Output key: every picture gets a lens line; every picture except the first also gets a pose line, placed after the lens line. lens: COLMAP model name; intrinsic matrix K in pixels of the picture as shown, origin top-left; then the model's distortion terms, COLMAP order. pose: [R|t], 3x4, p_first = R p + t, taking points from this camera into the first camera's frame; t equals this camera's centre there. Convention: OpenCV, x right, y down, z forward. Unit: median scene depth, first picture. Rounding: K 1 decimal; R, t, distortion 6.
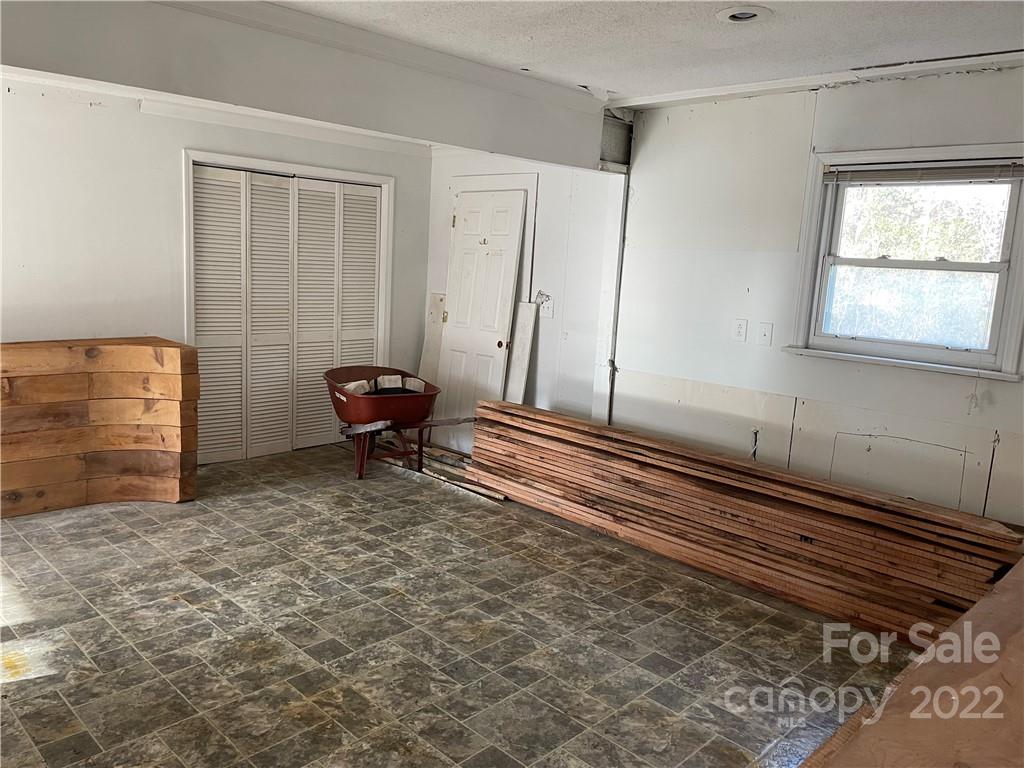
lens RADIAL K [[777.8, 0, 512.2], [0, 777.8, 384.2], [0, 0, 1]] dist [0.080764, -0.091445]
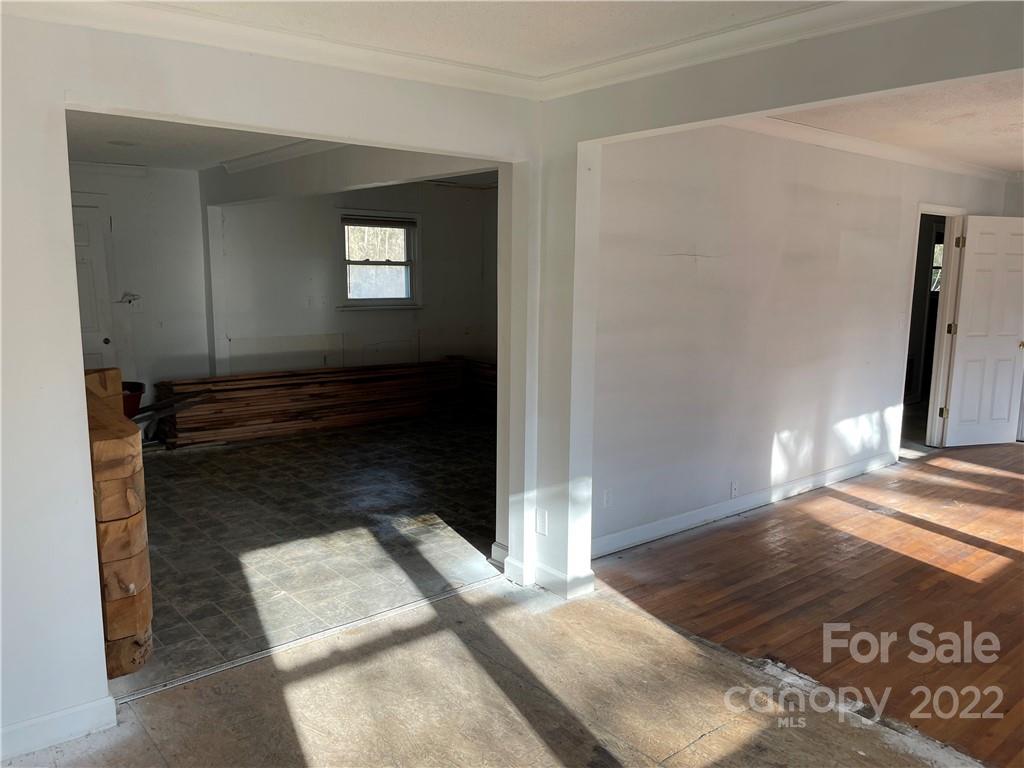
lens RADIAL K [[777.8, 0, 514.1], [0, 777.8, 388.4], [0, 0, 1]] dist [0.080764, -0.091445]
pose [[0.078236, -0.196275, 0.977423, -1.569003], [0.159090, 0.970322, 0.182115, -0.140045], [-0.984159, 0.141250, 0.107139, 0.413189]]
